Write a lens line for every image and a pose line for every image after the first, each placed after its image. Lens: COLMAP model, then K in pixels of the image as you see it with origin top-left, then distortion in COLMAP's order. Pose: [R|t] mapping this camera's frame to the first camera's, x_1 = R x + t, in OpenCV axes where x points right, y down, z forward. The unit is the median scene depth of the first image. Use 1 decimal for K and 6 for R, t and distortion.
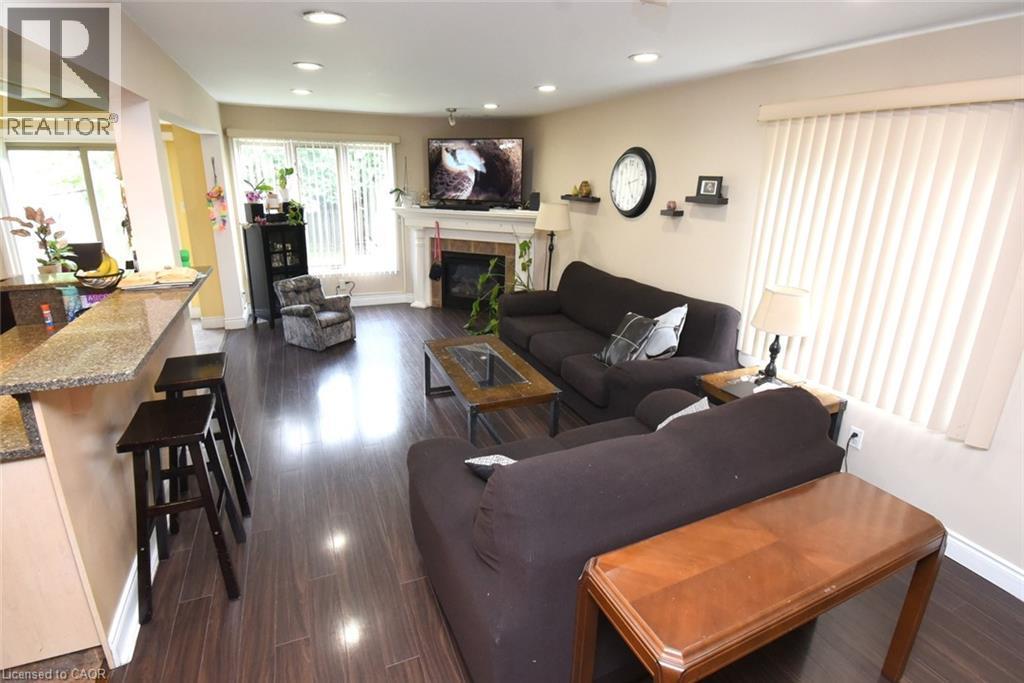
lens RADIAL K [[506.5, 0, 507.1], [0, 506.5, 323.3], [0, 0, 1]] dist [-0.000398, -0.001293]
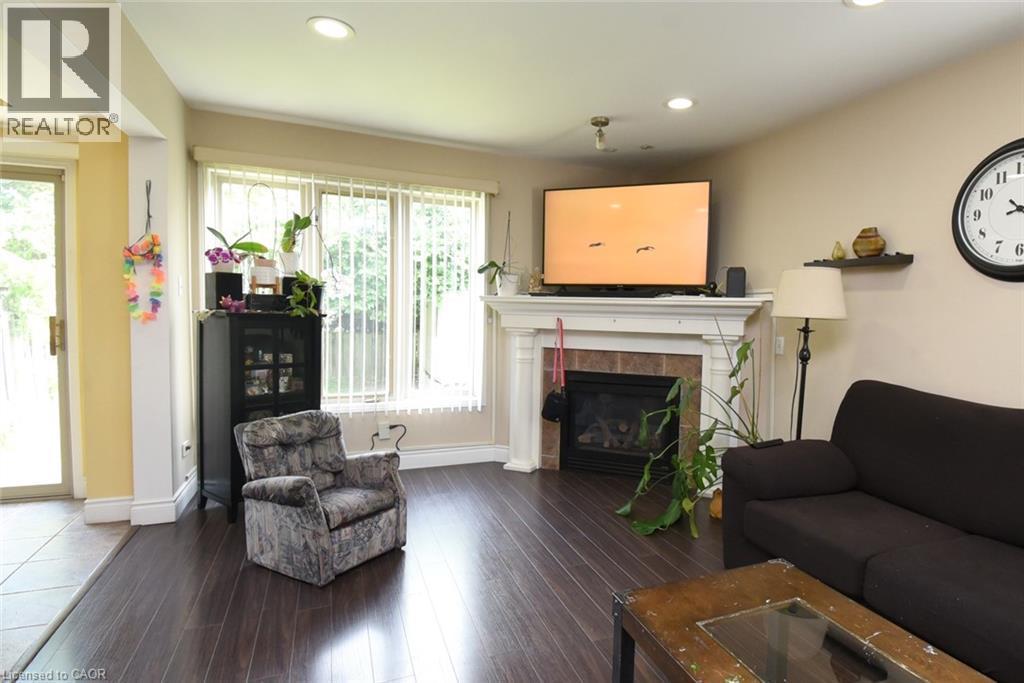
lens RADIAL K [[569.5, 0, 597.3], [0, 569.5, 341.3], [0, 0, 1]] dist [-0.002876, -0.015513]
pose [[0.999029, 0.000839, 0.044040, -0.144517], [0.009260, 0.973473, -0.228615, -0.032265], [-0.043063, 0.228801, 0.972520, 0.438184]]
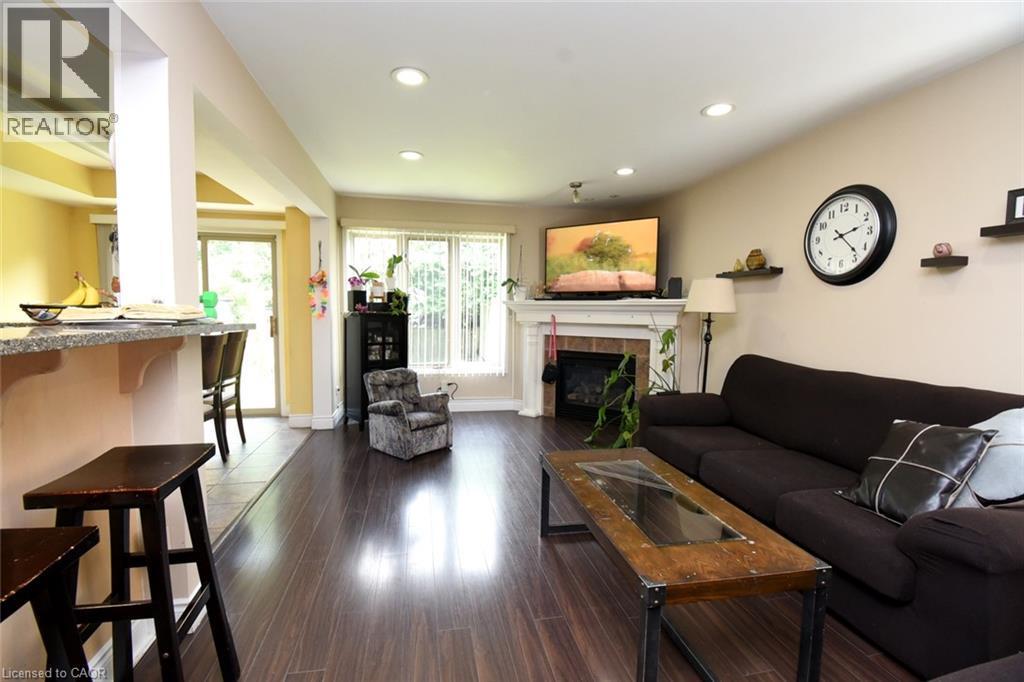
lens RADIAL K [[467.2, 0, 502.0], [0, 467.2, 342.7], [0, 0, 1]] dist [-0.012543, -0.006040]
pose [[0.976784, 0.005833, -0.214145, -0.062435], [-0.051887, 0.976306, -0.210083, 0.019677], [0.207846, 0.216317, 0.953943, 0.271259]]
